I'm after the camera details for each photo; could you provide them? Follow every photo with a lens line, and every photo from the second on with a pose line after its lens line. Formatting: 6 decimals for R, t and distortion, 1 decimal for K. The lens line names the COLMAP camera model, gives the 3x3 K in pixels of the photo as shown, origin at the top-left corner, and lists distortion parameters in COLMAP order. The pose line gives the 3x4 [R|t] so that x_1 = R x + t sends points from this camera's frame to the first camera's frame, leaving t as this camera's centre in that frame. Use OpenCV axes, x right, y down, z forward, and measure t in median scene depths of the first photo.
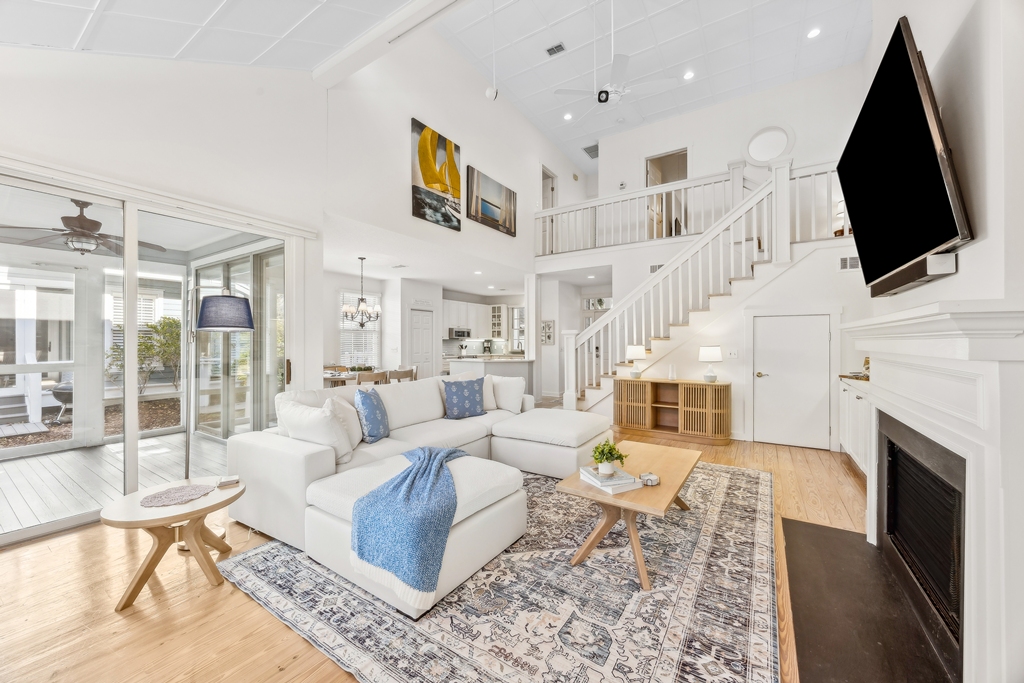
lens RADIAL K [[386.7, 0, 512.0], [0, 386.7, 341.5], [0, 0, 1]] dist [-0.000809, -0.000245]
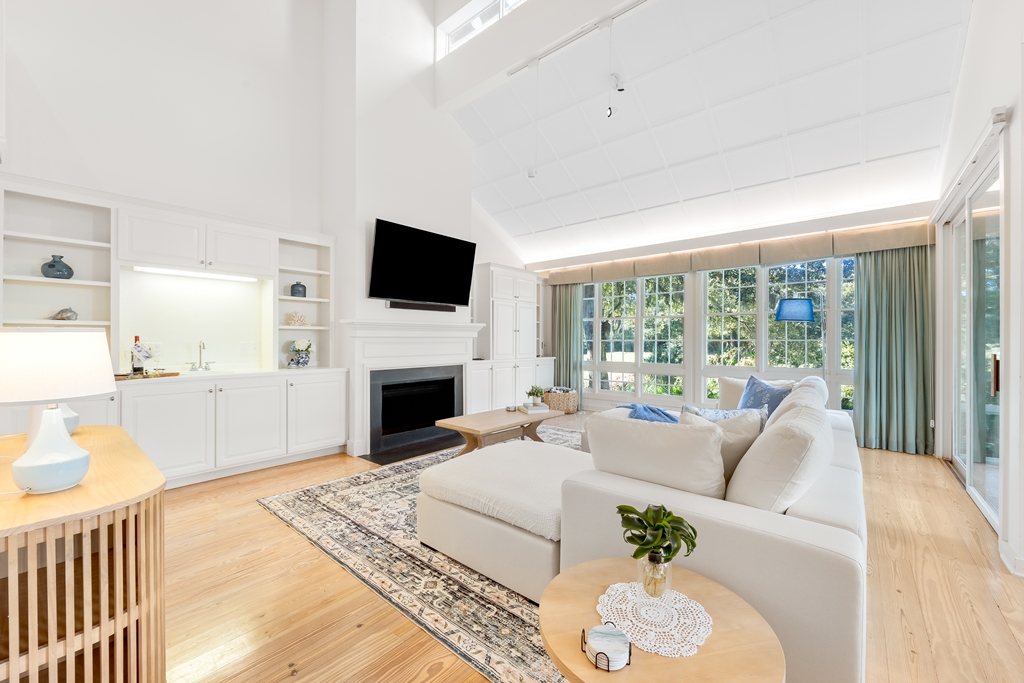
lens RADIAL K [[386.7, 0, 512.0], [0, 386.7, 341.5], [0, 0, 1]] dist [-0.000809, -0.000245]
pose [[-0.991215, 0.000490, 0.132259, 0.060848], [0.000992, 0.999993, 0.003727, 0.021176], [-0.132256, 0.003826, -0.991208, 1.474556]]
